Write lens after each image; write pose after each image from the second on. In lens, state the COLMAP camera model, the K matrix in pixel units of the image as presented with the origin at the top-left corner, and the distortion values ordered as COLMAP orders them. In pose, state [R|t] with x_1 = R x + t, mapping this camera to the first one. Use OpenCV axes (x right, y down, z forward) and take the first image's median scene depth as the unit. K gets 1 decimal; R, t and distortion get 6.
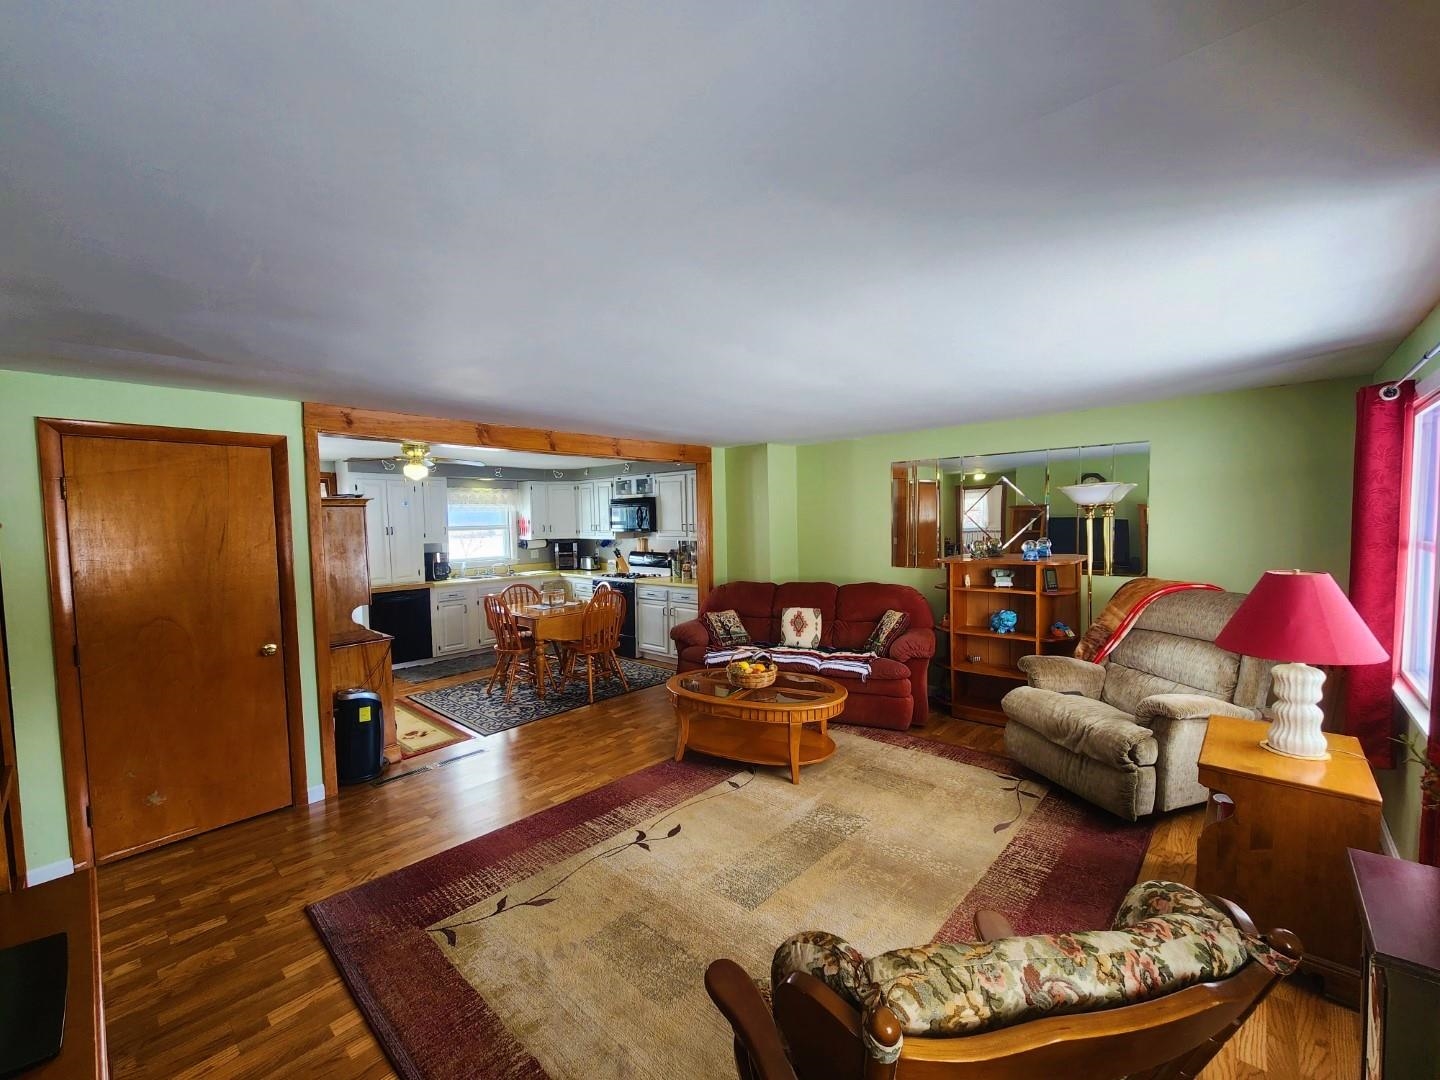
lens RADIAL K [[589.4, 0, 718.1], [0, 589.4, 554.3], [0, 0, 1]] dist [0.001437, -0.001405]
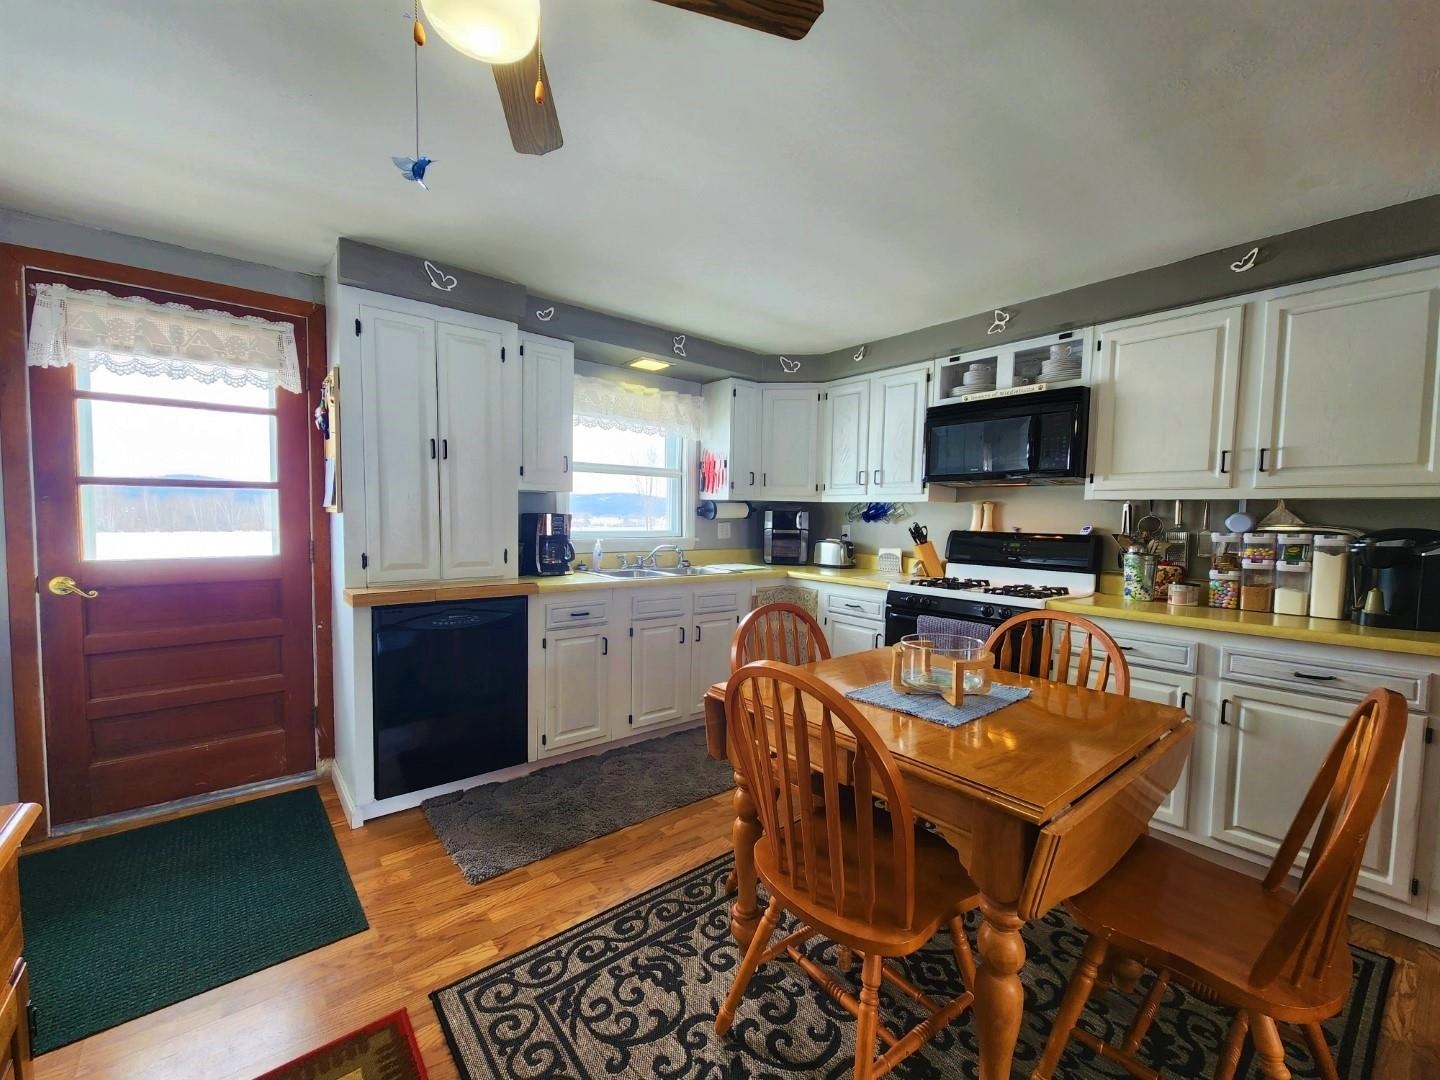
lens RADIAL K [[589.4, 0, 718.6], [0, 589.4, 553.2], [0, 0, 1]] dist [0.001437, -0.001405]
pose [[0.988447, 0.044065, -0.145018, -0.516376], [-0.043597, 0.999029, 0.006401, 0.033998], [0.145160, -0.000005, 0.989408, 1.057412]]
